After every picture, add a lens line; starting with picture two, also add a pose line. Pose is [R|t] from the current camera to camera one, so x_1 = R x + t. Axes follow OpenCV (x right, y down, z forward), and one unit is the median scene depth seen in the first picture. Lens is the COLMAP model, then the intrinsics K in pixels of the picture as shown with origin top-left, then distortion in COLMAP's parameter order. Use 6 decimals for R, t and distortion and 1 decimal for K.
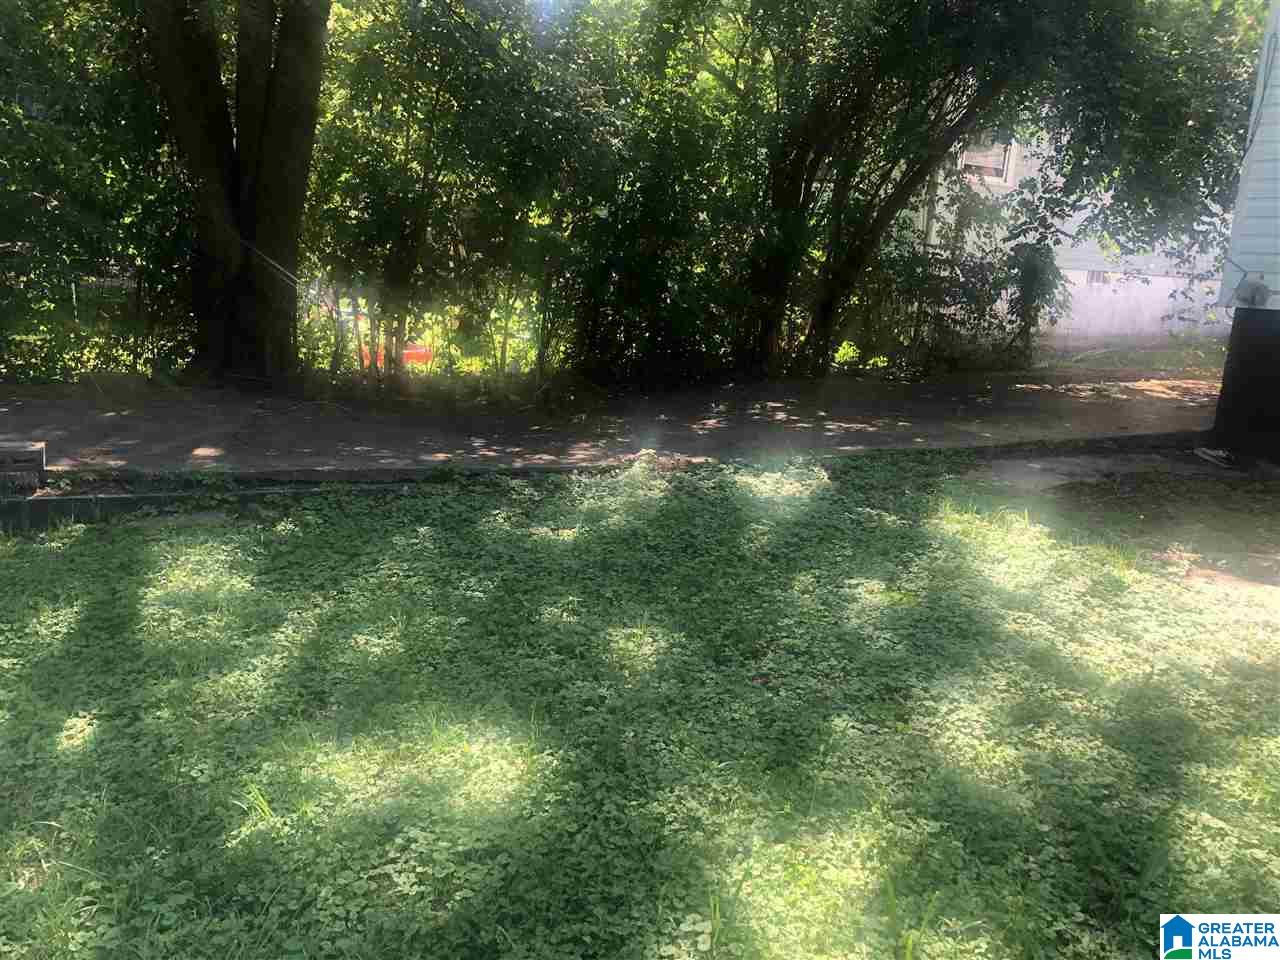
lens RADIAL K [[1042.8, 0, 640.6], [0, 1042.8, 485.5], [0, 0, 1]] dist [0.011843, 0.006198]
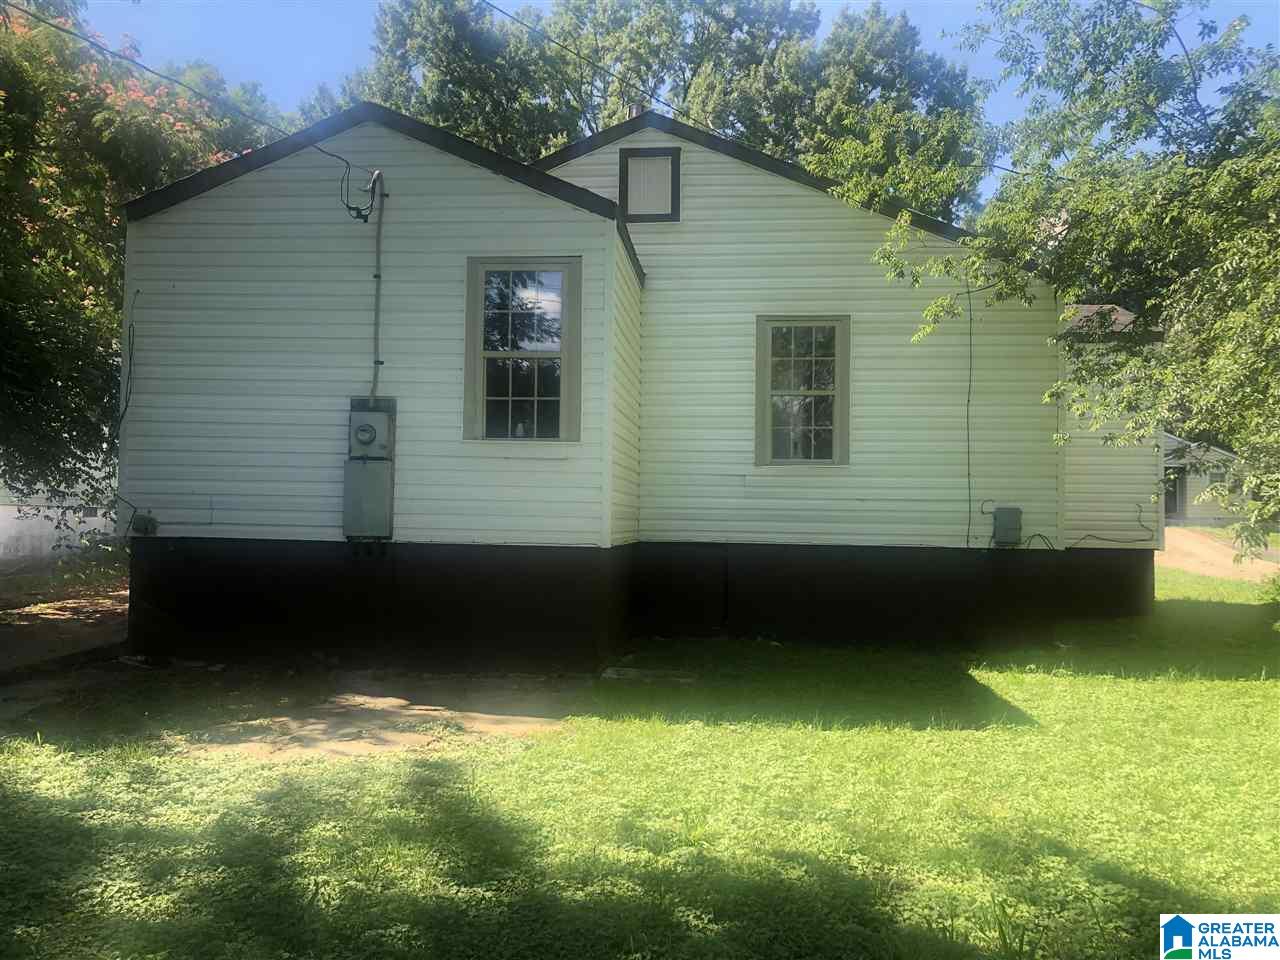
lens RADIAL K [[1042.8, 0, 639.5], [0, 1042.8, 478.7], [0, 0, 1]] dist [0.011843, 0.006198]
pose [[0.492983, -0.016461, 0.869883, -0.198938], [0.196312, 0.976142, -0.092782, -0.007762], [-0.847602, 0.216509, 0.484453, -0.101901]]
